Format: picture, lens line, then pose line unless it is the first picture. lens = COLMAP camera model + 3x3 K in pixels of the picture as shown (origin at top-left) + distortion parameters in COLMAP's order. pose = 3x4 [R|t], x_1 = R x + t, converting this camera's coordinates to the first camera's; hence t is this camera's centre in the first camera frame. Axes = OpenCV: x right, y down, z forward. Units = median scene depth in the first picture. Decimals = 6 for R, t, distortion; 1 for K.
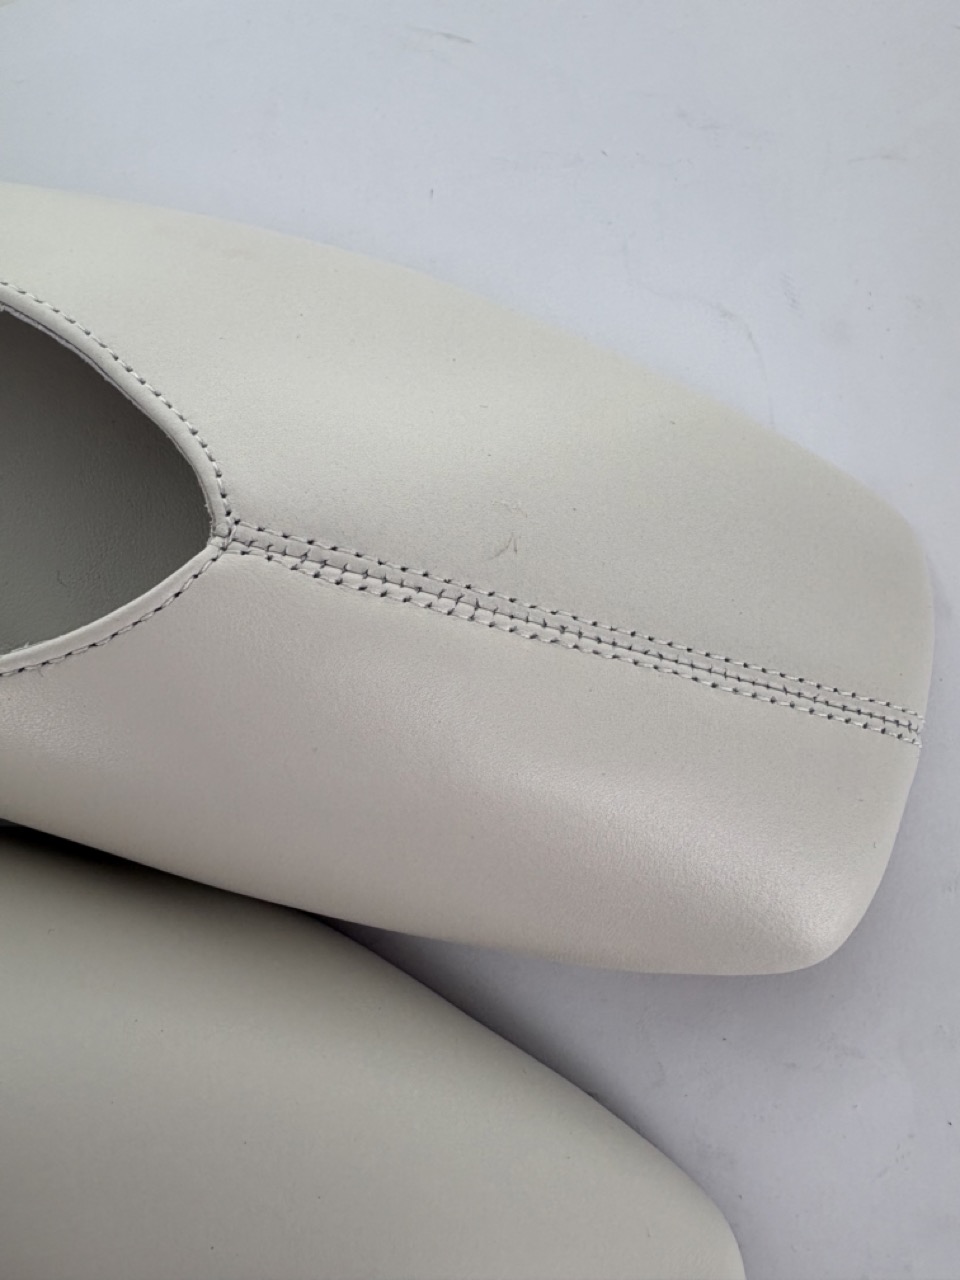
lens RADIAL K [[954.7, 0, 478.5], [0, 954.7, 641.8], [0, 0, 1]] dist [0.009446, 0.006330]
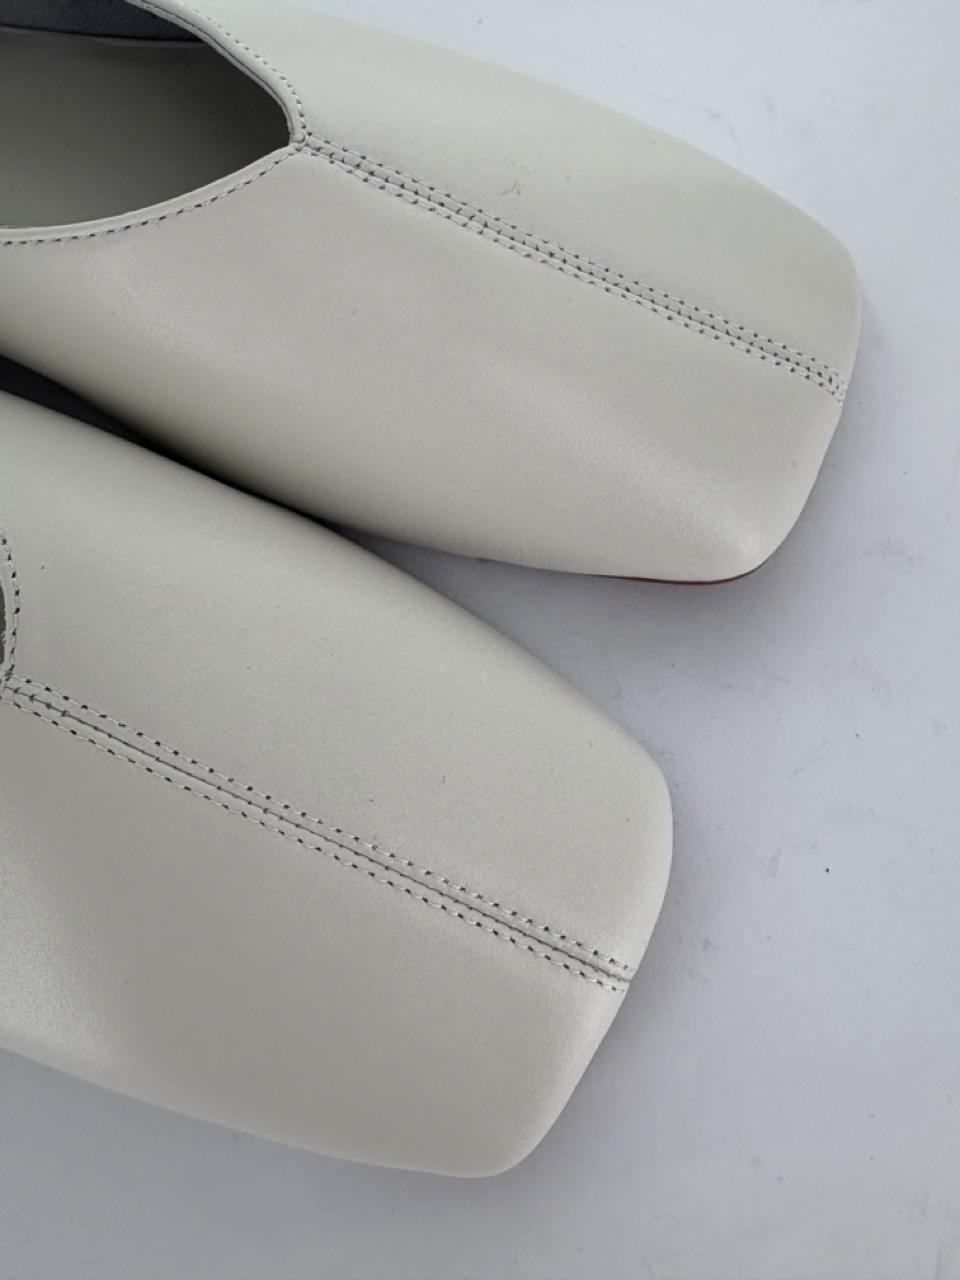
lens RADIAL K [[954.7, 0, 481.1], [0, 954.7, 638.2], [0, 0, 1]] dist [0.009446, 0.006330]
pose [[0.996928, 0.063904, -0.045287, 0.089540], [-0.066928, 0.995387, -0.068747, 0.627047], [0.040685, 0.071567, 0.996606, -0.269192]]
